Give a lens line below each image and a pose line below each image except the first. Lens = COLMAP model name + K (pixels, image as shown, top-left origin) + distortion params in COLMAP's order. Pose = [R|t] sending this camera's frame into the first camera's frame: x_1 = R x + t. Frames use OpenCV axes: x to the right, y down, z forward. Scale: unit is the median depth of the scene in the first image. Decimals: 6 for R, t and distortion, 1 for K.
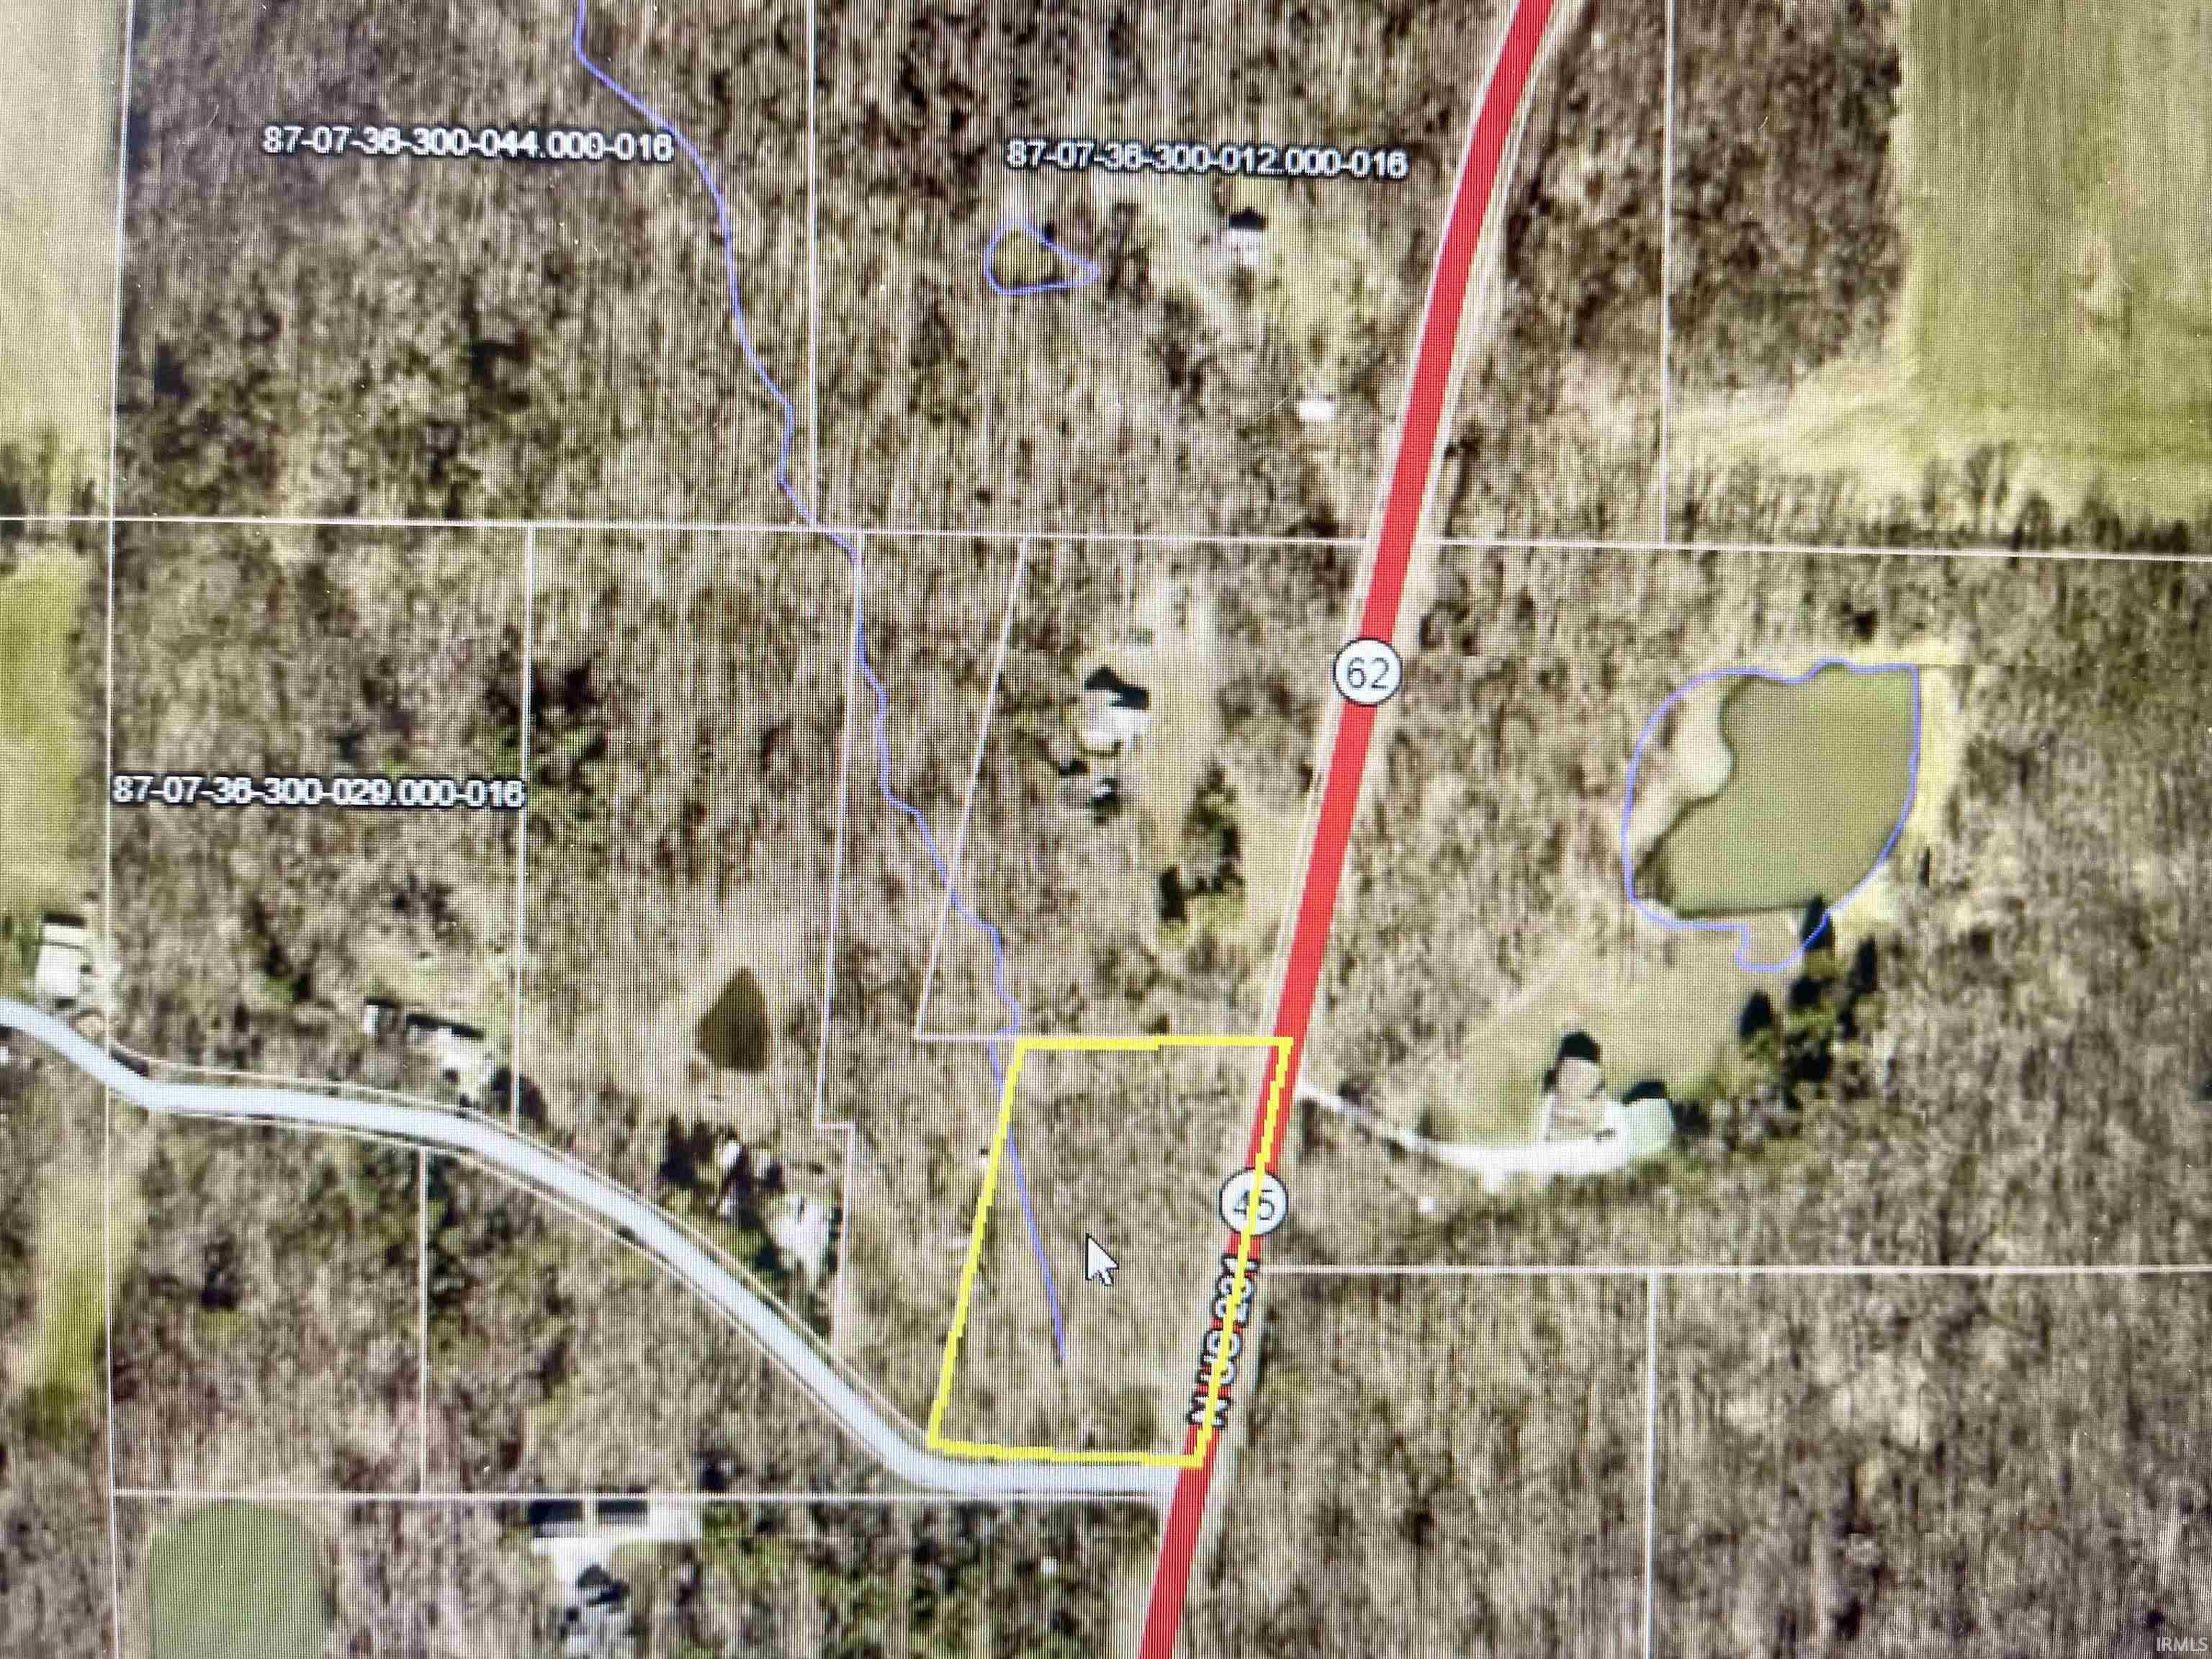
lens RADIAL K [[1613.8, 0, 1106.0], [0, 1613.8, 829.5], [0, 0, 1]] dist [0.013026, -0.042912]
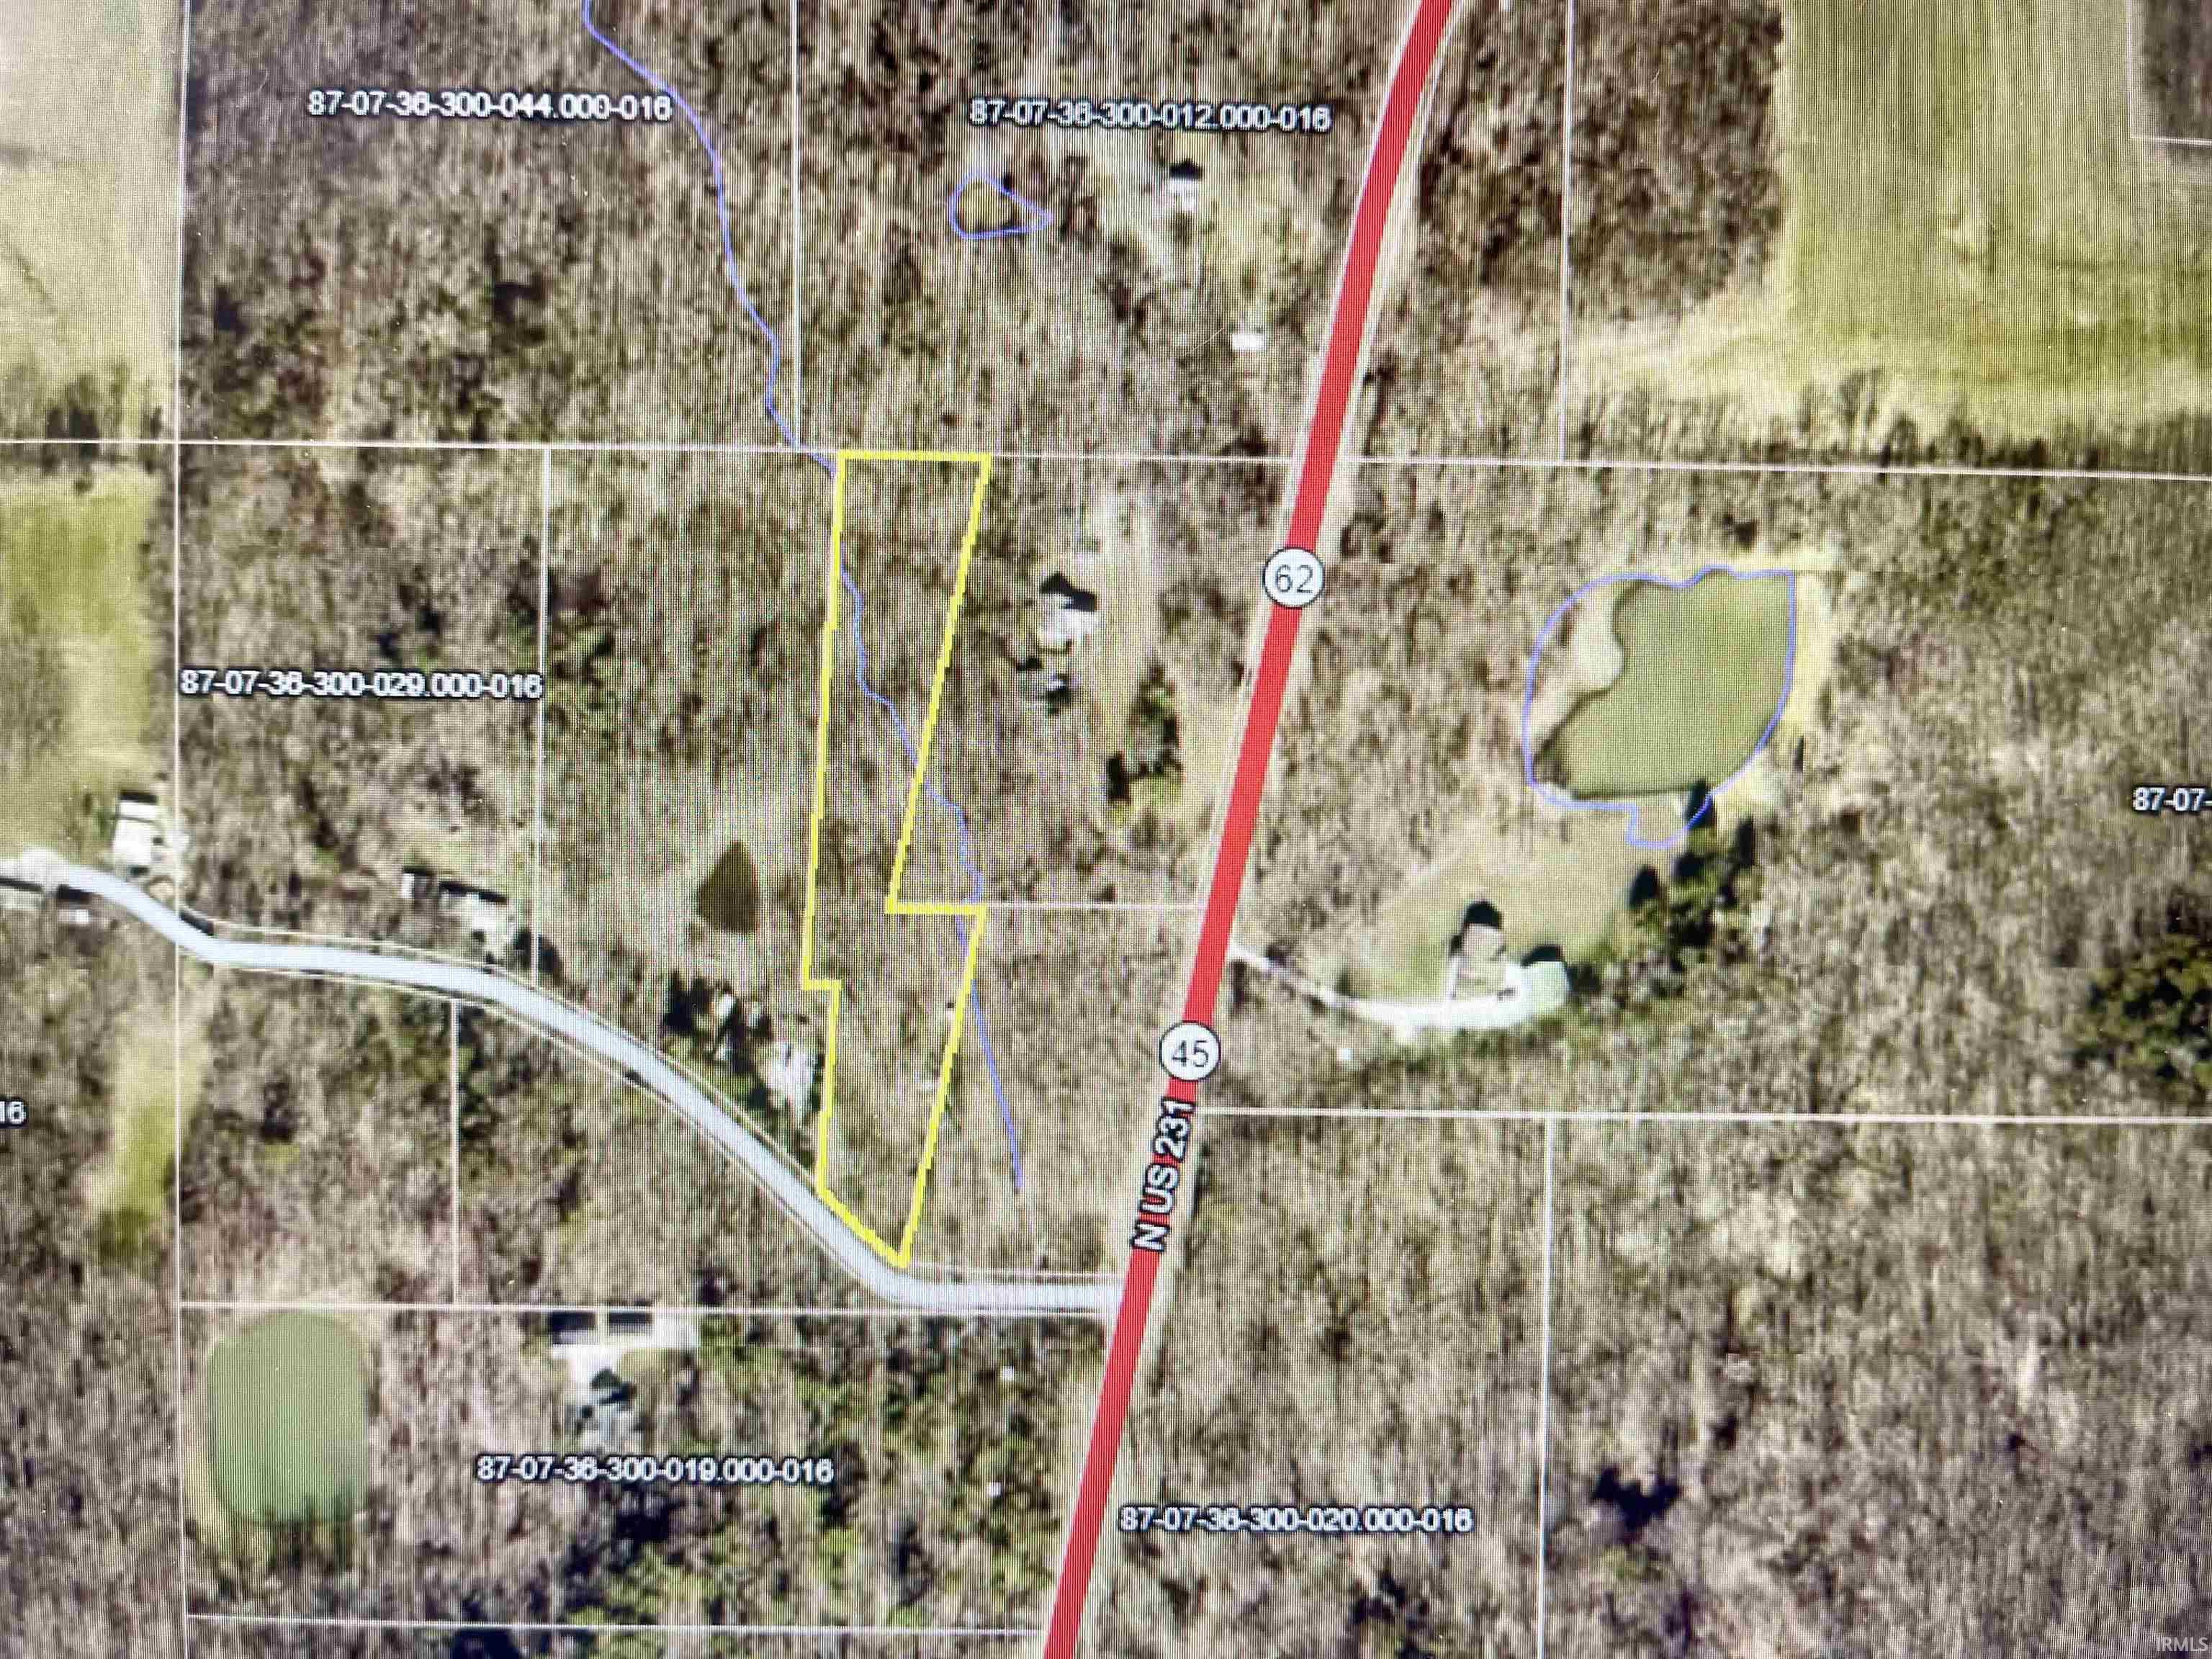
lens RADIAL K [[1613.8, 0, 1106.0], [0, 1613.8, 829.5], [0, 0, 1]] dist [0.013026, -0.042912]
pose [[0.999582, 0.000570, 0.028903, 0.000601], [-0.002607, 0.997509, 0.070496, -0.002495], [-0.028791, -0.070542, 0.997093, -0.121091]]
